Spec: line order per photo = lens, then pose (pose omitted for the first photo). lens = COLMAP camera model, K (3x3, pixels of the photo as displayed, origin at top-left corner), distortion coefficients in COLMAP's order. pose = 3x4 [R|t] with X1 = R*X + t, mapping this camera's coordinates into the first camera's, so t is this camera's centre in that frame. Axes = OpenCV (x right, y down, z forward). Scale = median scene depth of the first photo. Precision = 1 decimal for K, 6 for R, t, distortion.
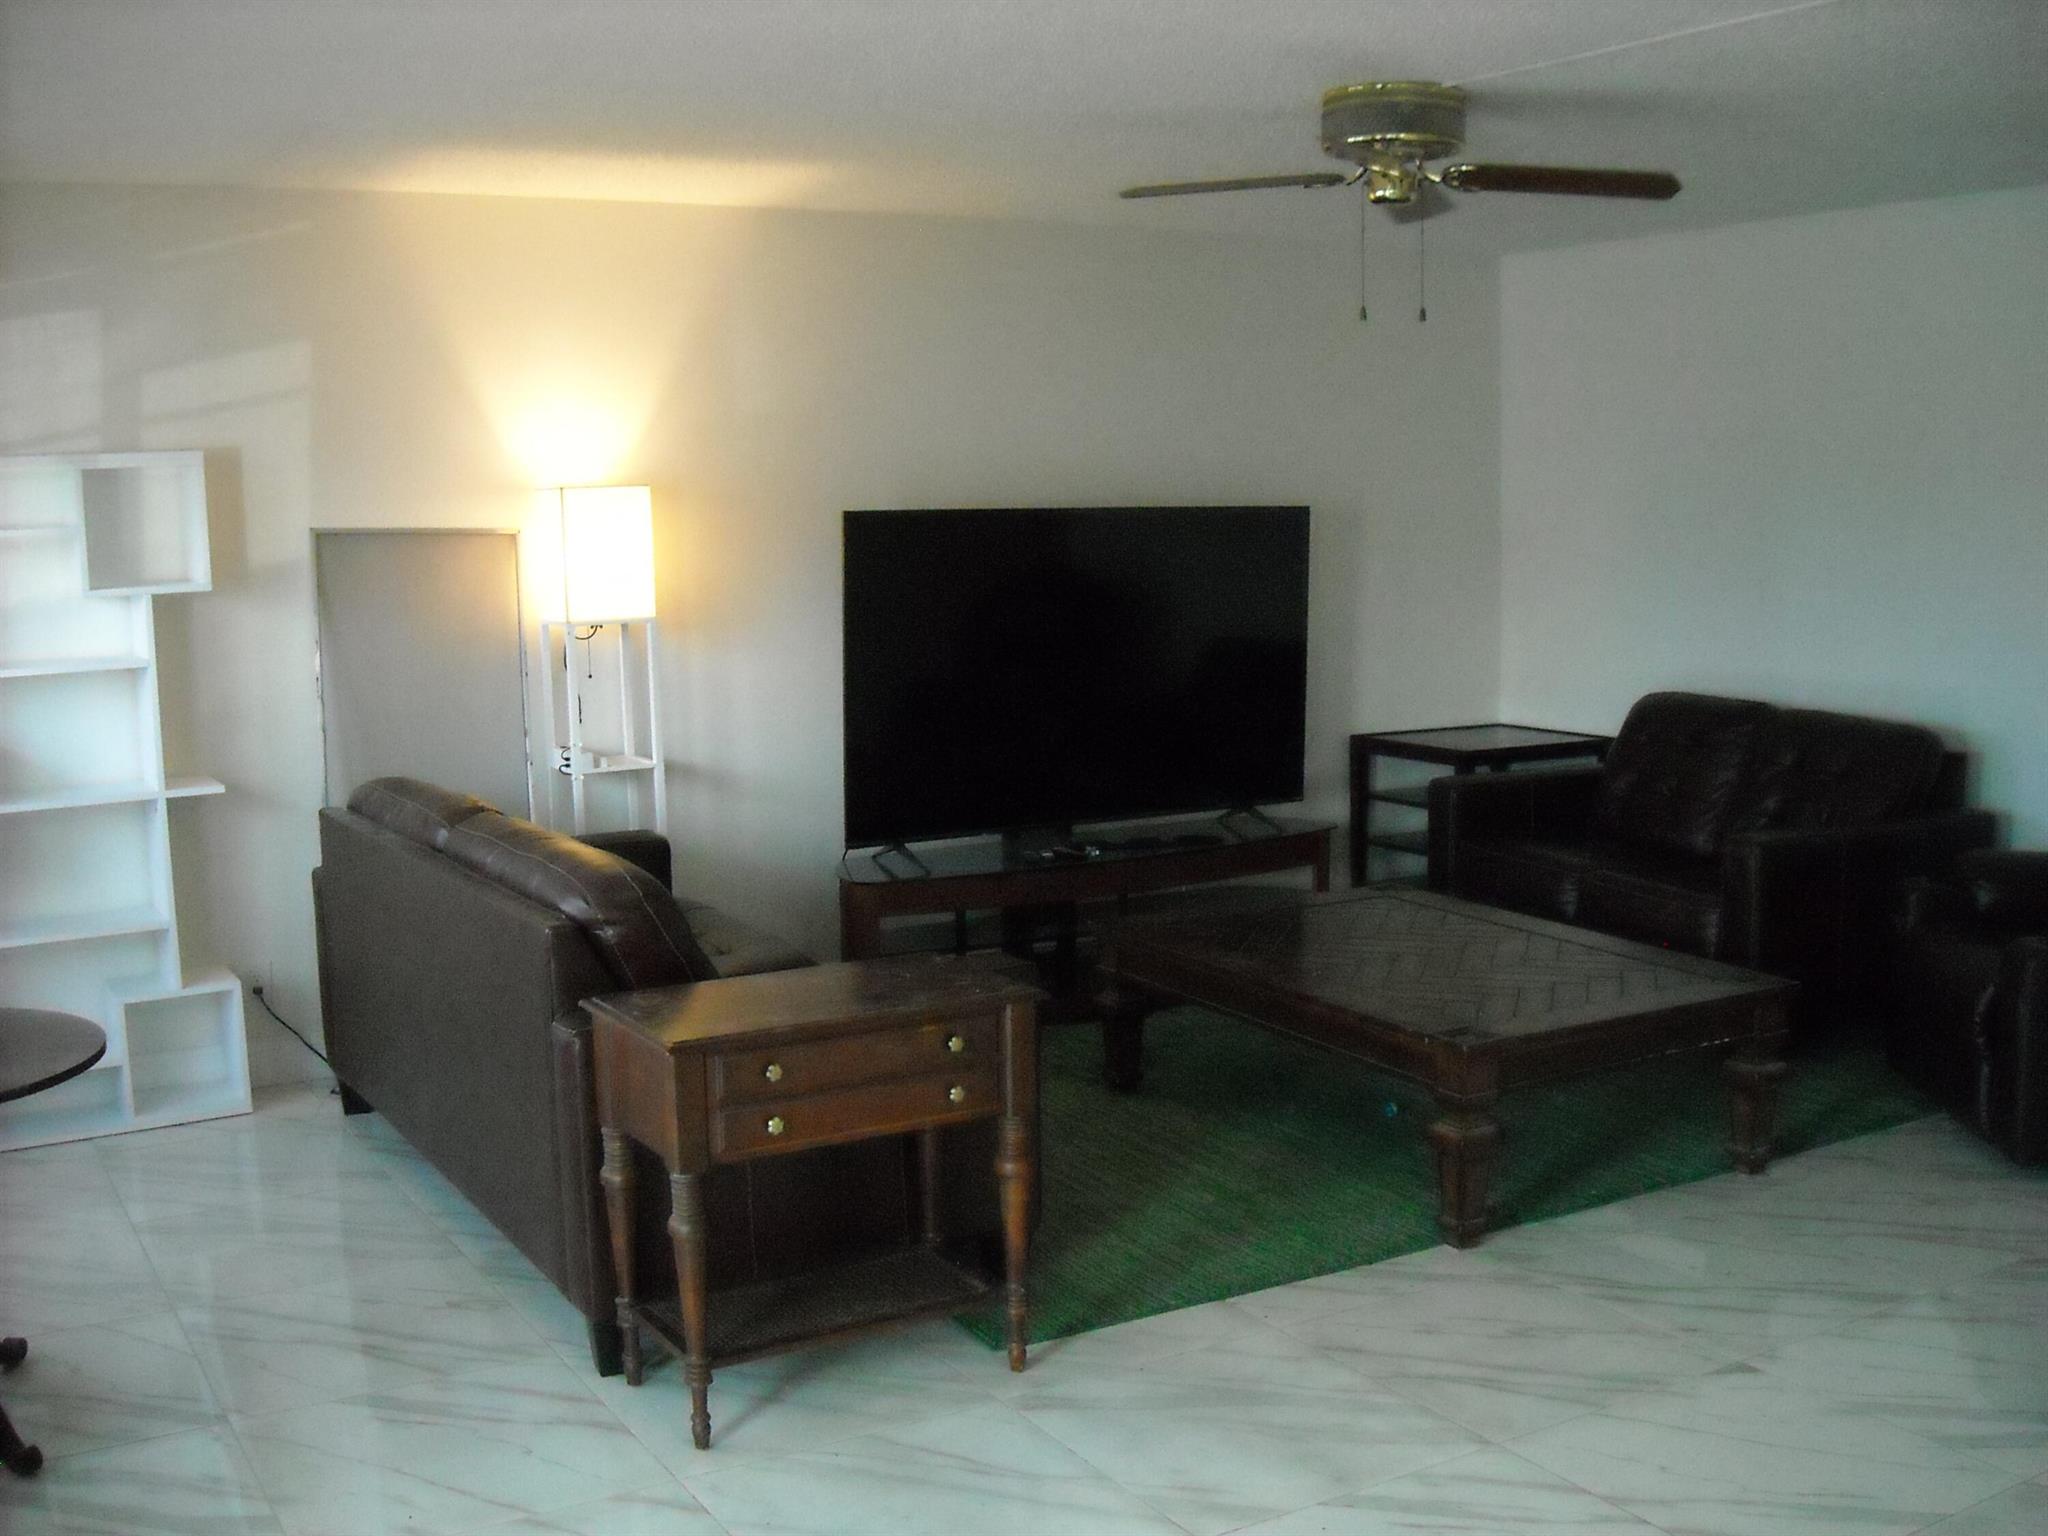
lens RADIAL K [[2118.5, 0, 1024.0], [0, 2118.5, 768.0], [0, 0, 1]] dist [-0.199088, 0.162490]
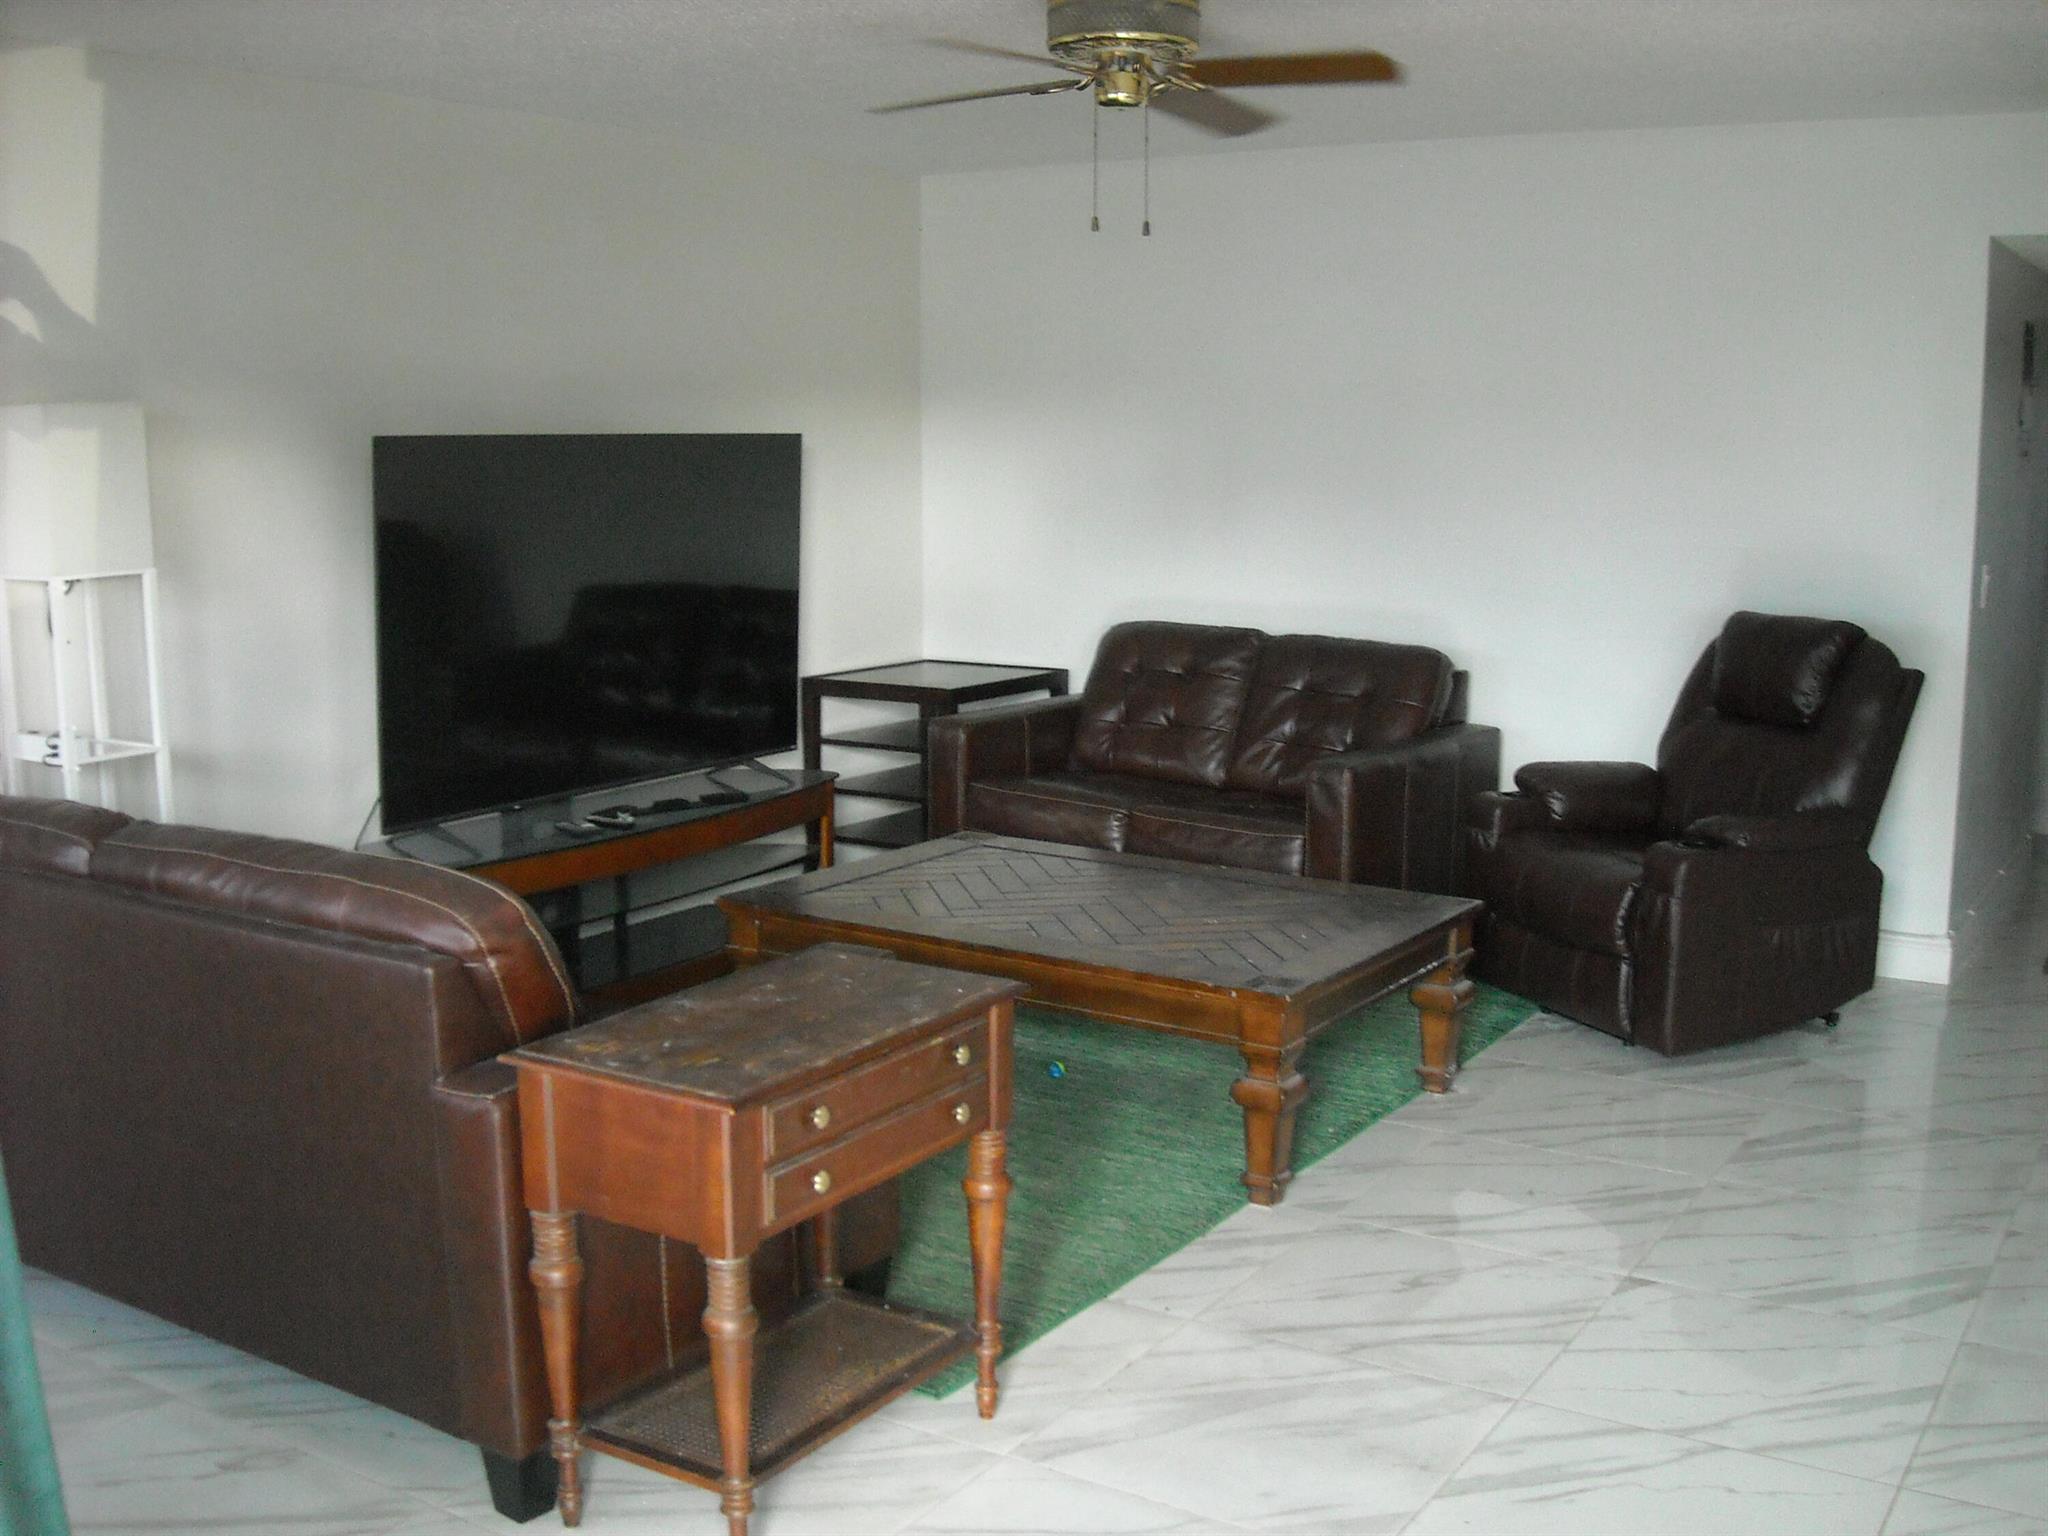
lens RADIAL K [[2118.5, 0, 1024.0], [0, 2118.5, 768.0], [0, 0, 1]] dist [-0.199088, 0.162490]
pose [[0.894041, -0.057060, 0.444337, -0.309361], [0.044078, 0.998247, 0.039503, -0.014338], [-0.445812, -0.015732, 0.894988, 0.185168]]
